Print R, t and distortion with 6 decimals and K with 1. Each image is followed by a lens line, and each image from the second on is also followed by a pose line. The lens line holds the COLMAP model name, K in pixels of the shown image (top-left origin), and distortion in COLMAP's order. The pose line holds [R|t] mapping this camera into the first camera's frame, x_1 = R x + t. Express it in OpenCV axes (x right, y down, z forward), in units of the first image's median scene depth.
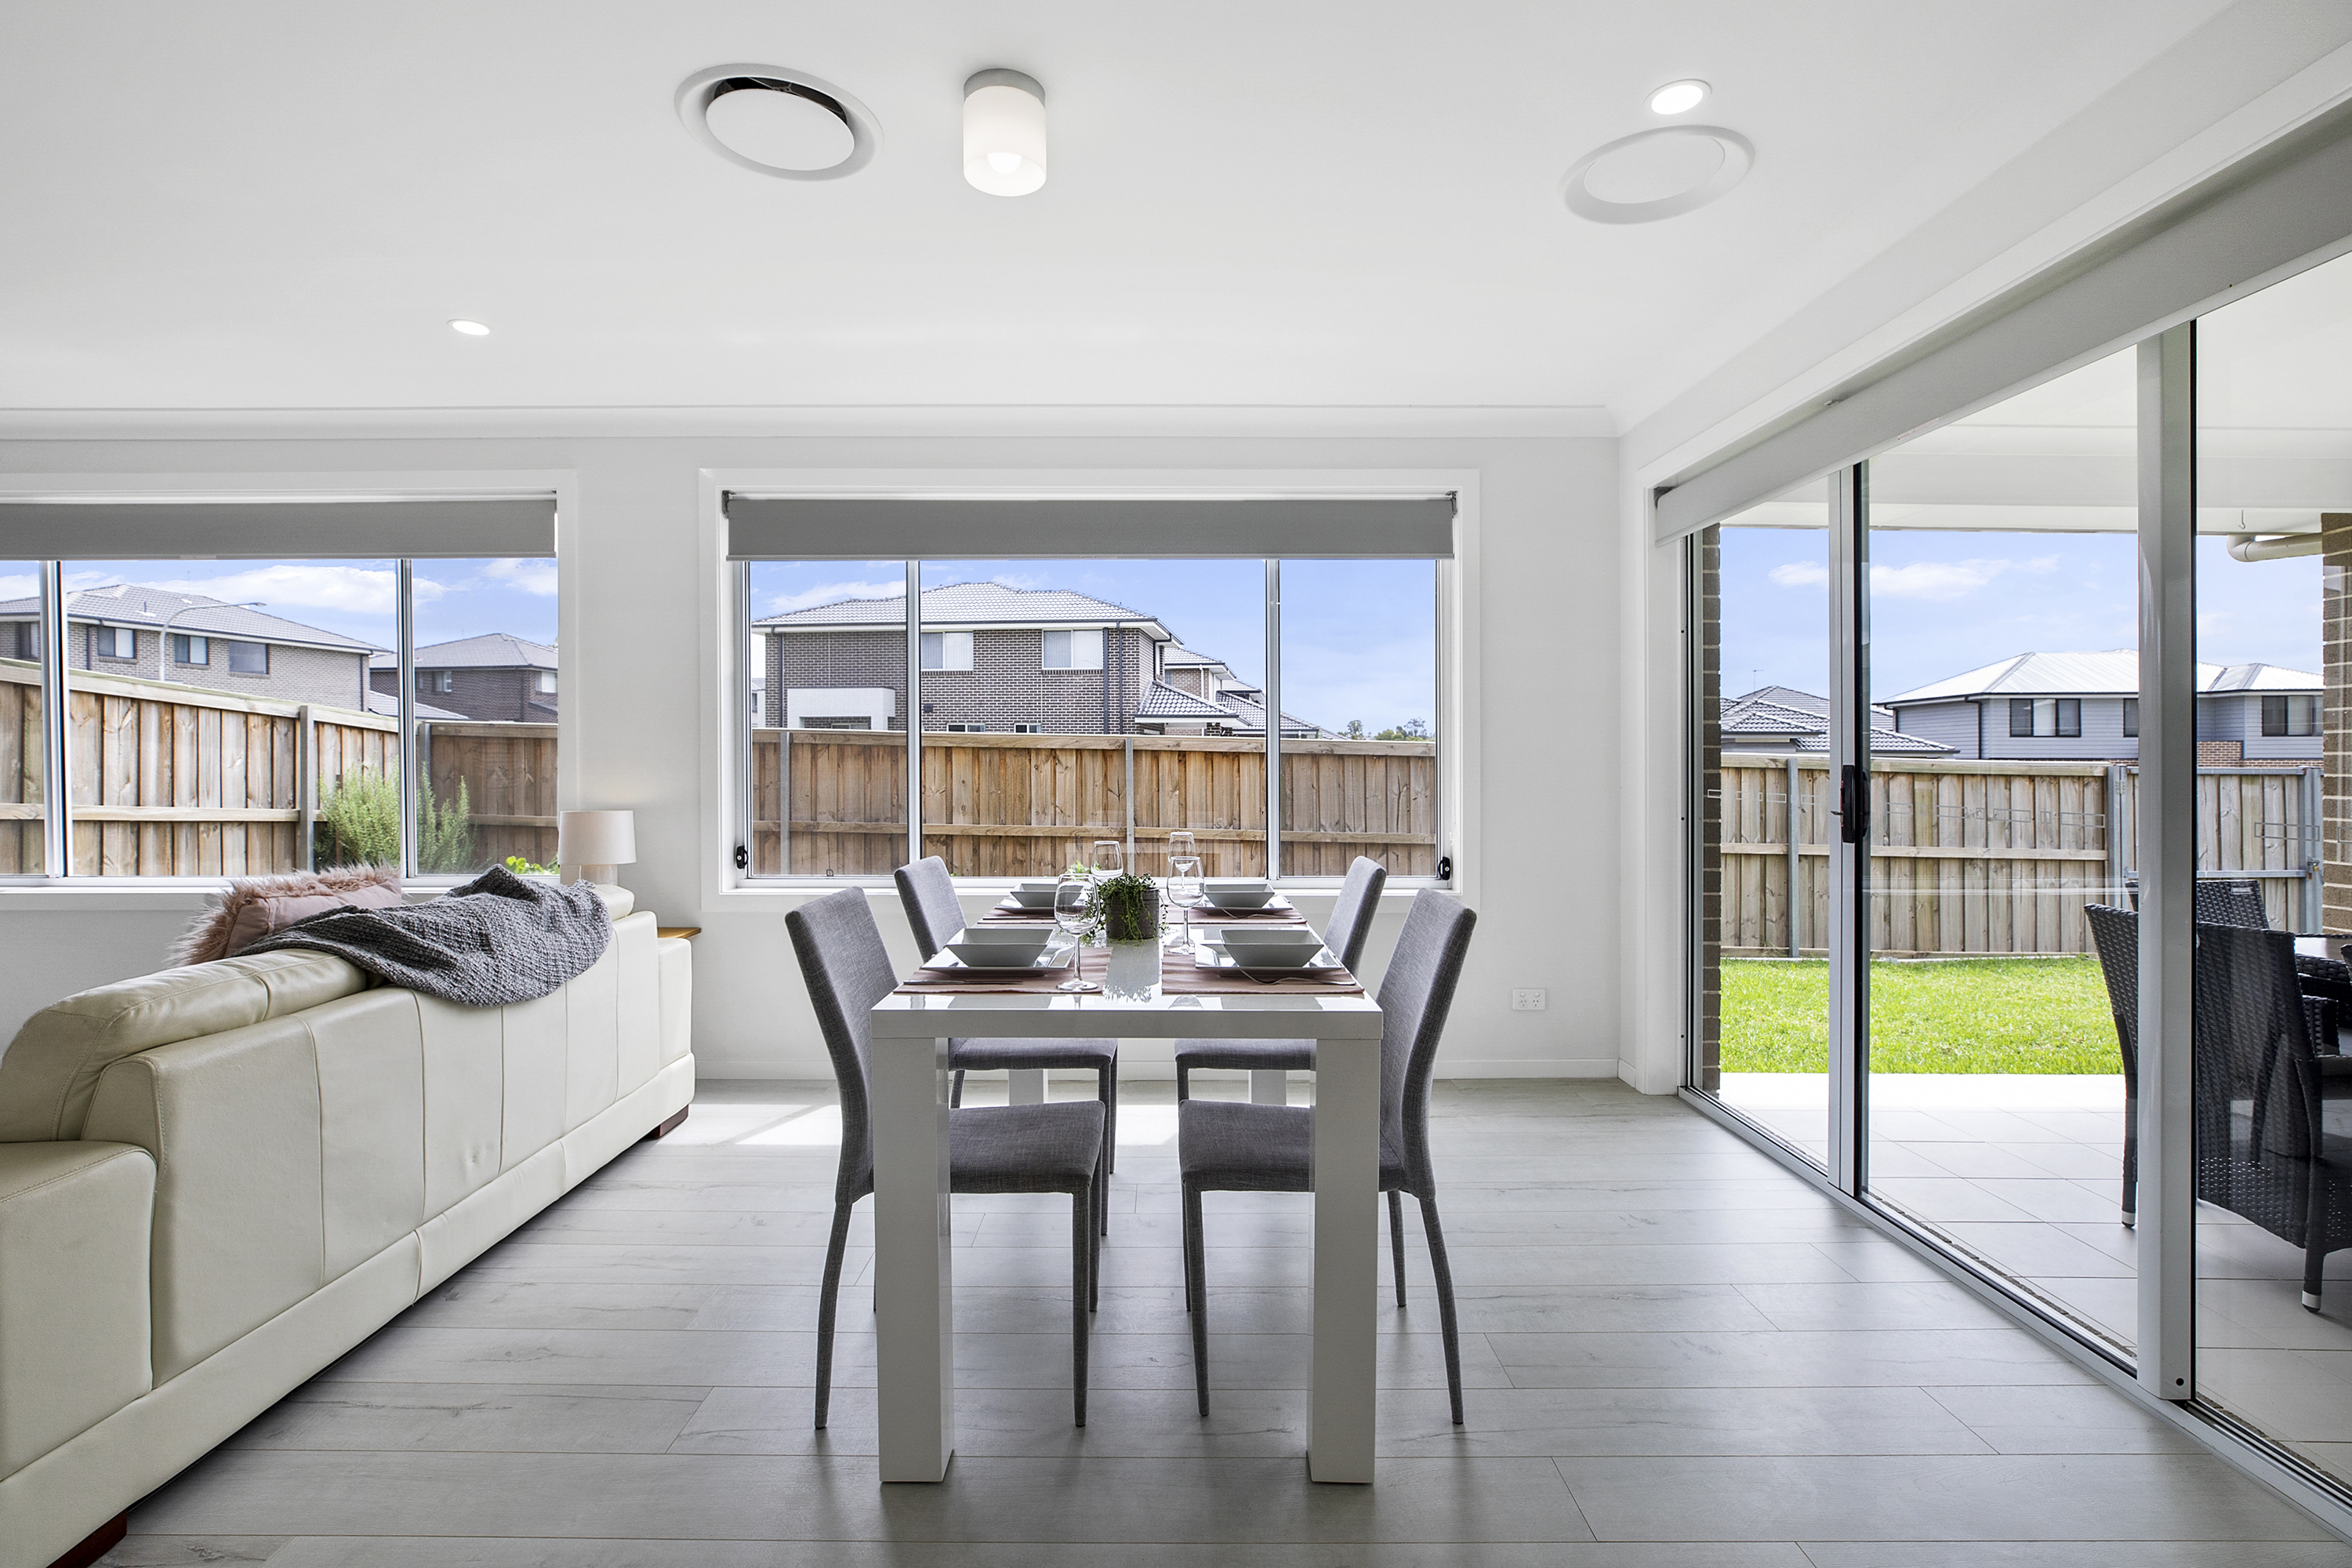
lens RADIAL K [[1080.8, 0, 1190.8], [0, 1080.8, 779.6], [0, 0, 1]] dist [-0.003698, 0.000219]
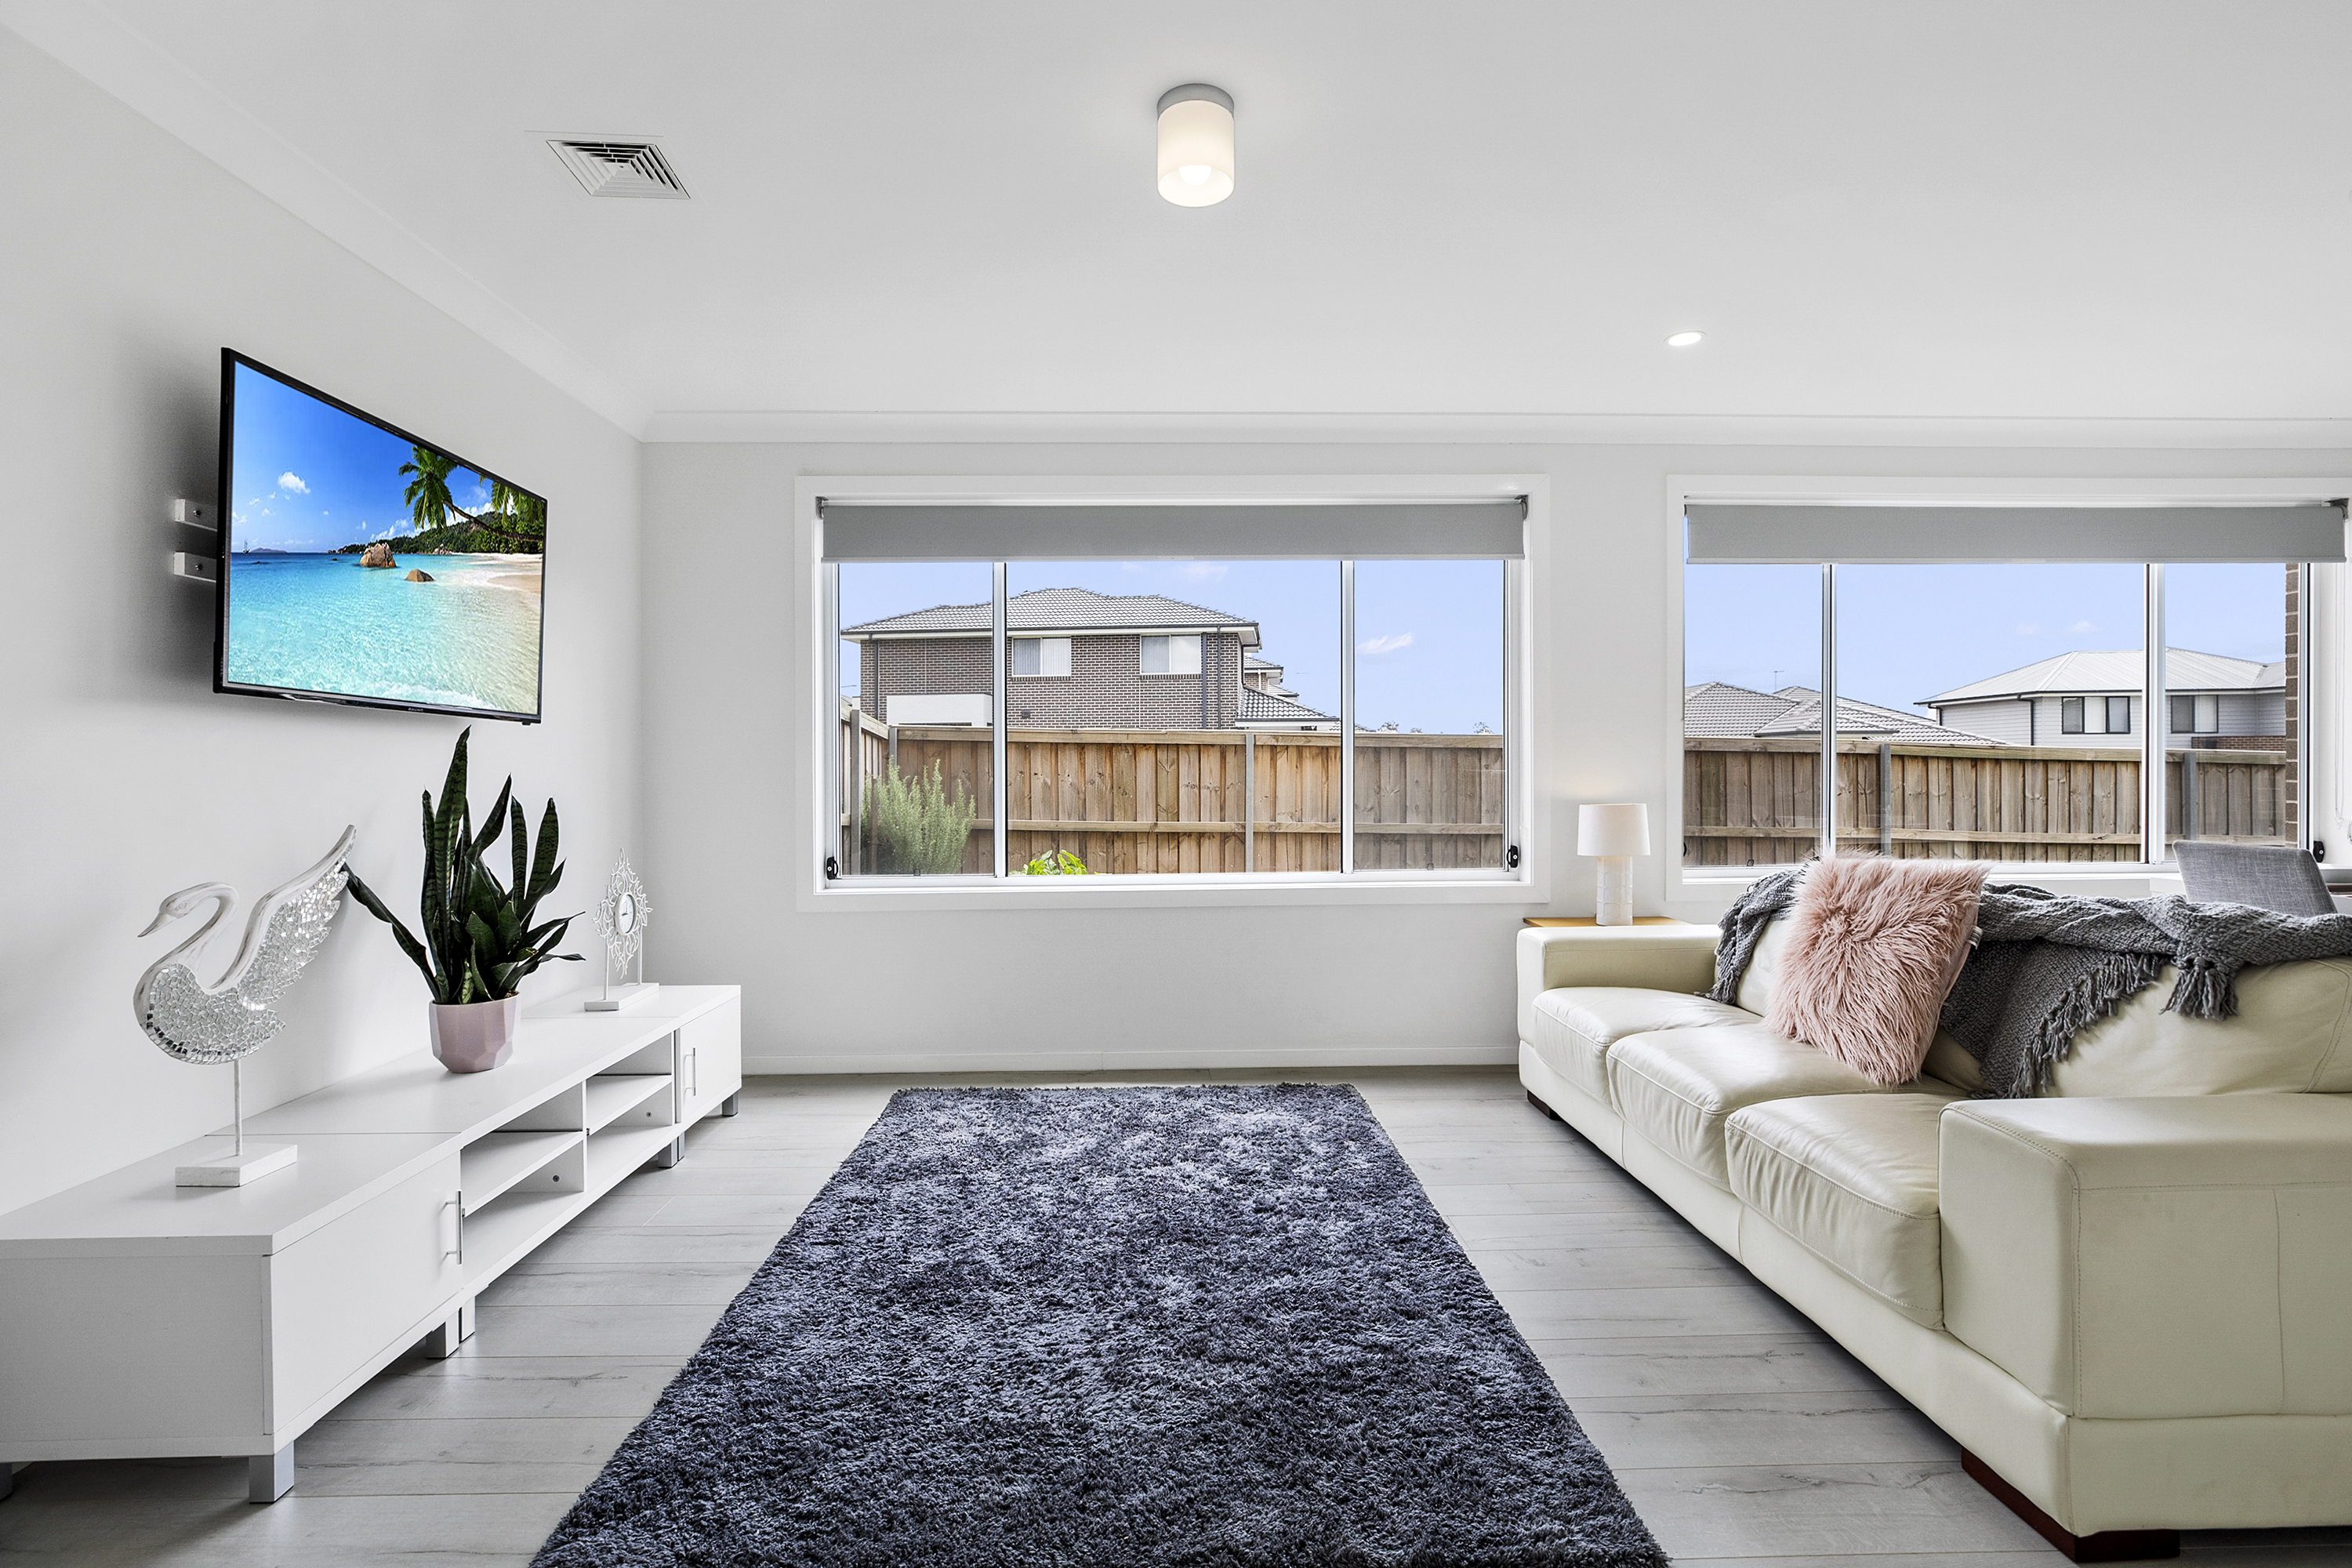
lens RADIAL K [[1080.8, 0, 1170.4], [0, 1080.8, 767.7], [0, 0, 1]] dist [-0.003698, 0.000219]
pose [[0.999793, -0.009458, 0.018004, -0.127744], [0.009730, 0.999839, -0.015064, 0.000497], [-0.017859, 0.015236, 0.999724, -0.003675]]
